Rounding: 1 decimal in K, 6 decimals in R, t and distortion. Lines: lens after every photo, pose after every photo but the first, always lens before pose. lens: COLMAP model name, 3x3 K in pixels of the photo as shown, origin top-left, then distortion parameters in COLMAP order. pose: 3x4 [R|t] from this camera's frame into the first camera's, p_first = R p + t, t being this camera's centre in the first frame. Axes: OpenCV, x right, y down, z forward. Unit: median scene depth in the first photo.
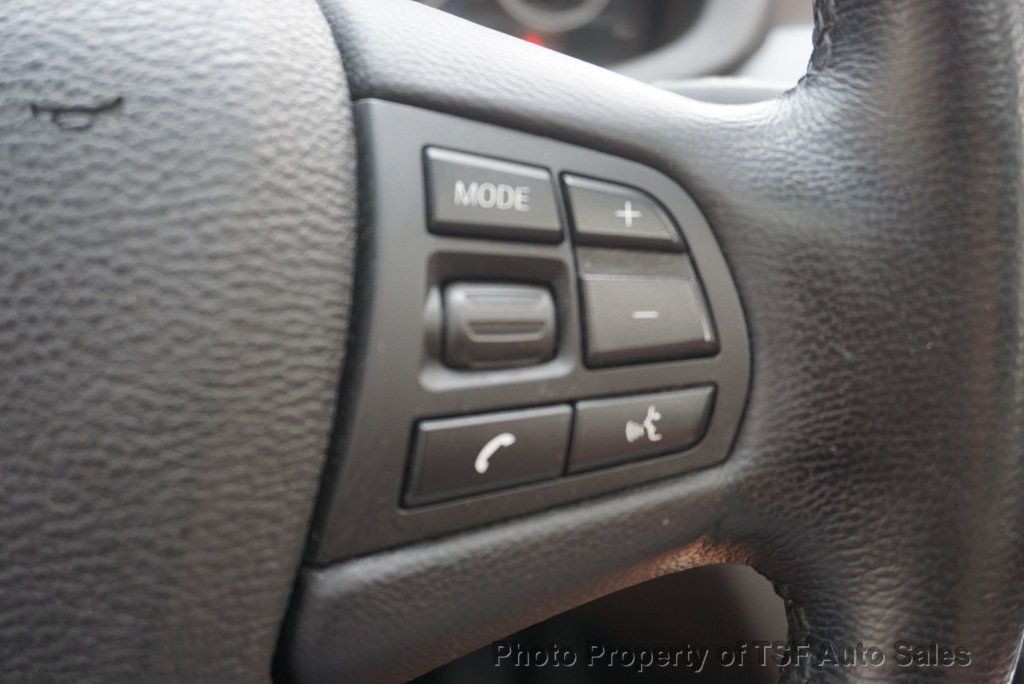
lens RADIAL K [[1186.5, 0, 512.0], [0, 1186.5, 342.0], [0, 0, 1]] dist [-0.001572, -0.002917]
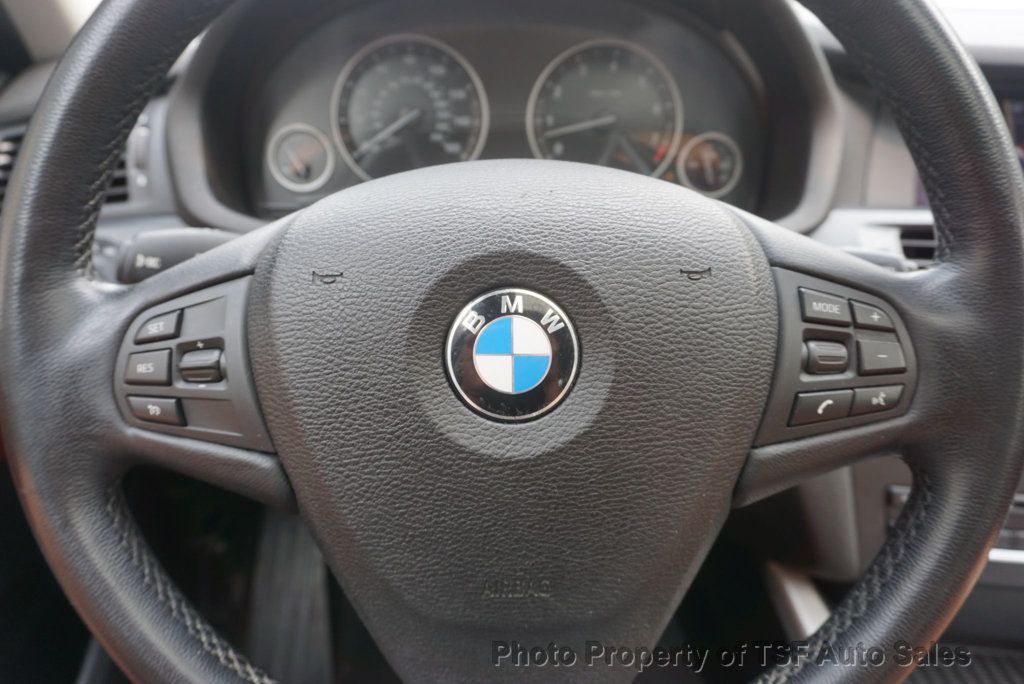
lens RADIAL K [[801.0, 0, 512.0], [0, 801.0, 342.0], [0, 0, 1]] dist [-0.017399, 0.001554]
pose [[0.998909, 0.046179, 0.006883, -0.724824], [-0.046121, 0.998902, -0.008277, -0.002314], [-0.007257, 0.007950, 0.999942, -0.753495]]
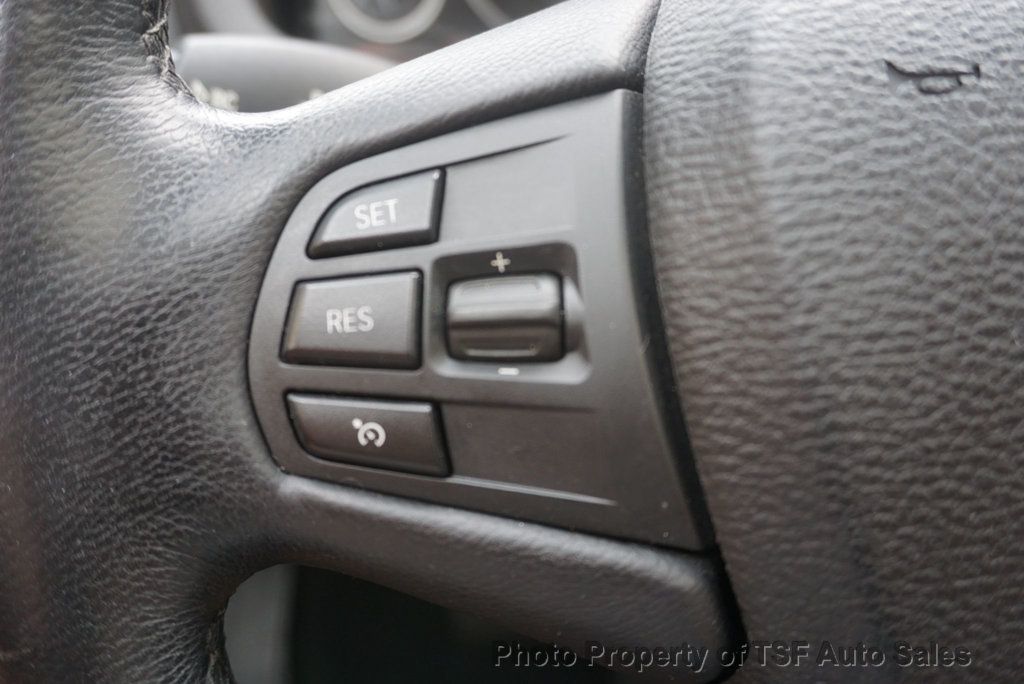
lens RADIAL K [[965.3, 0, 512.0], [0, 965.3, 342.0], [0, 0, 1]] dist [0.004897, 0.001881]
pose [[0.991362, 0.072655, 0.109195, -1.503002], [-0.072079, 0.997356, -0.009216, 0.098229], [-0.109576, 0.001266, 0.993978, 0.249521]]
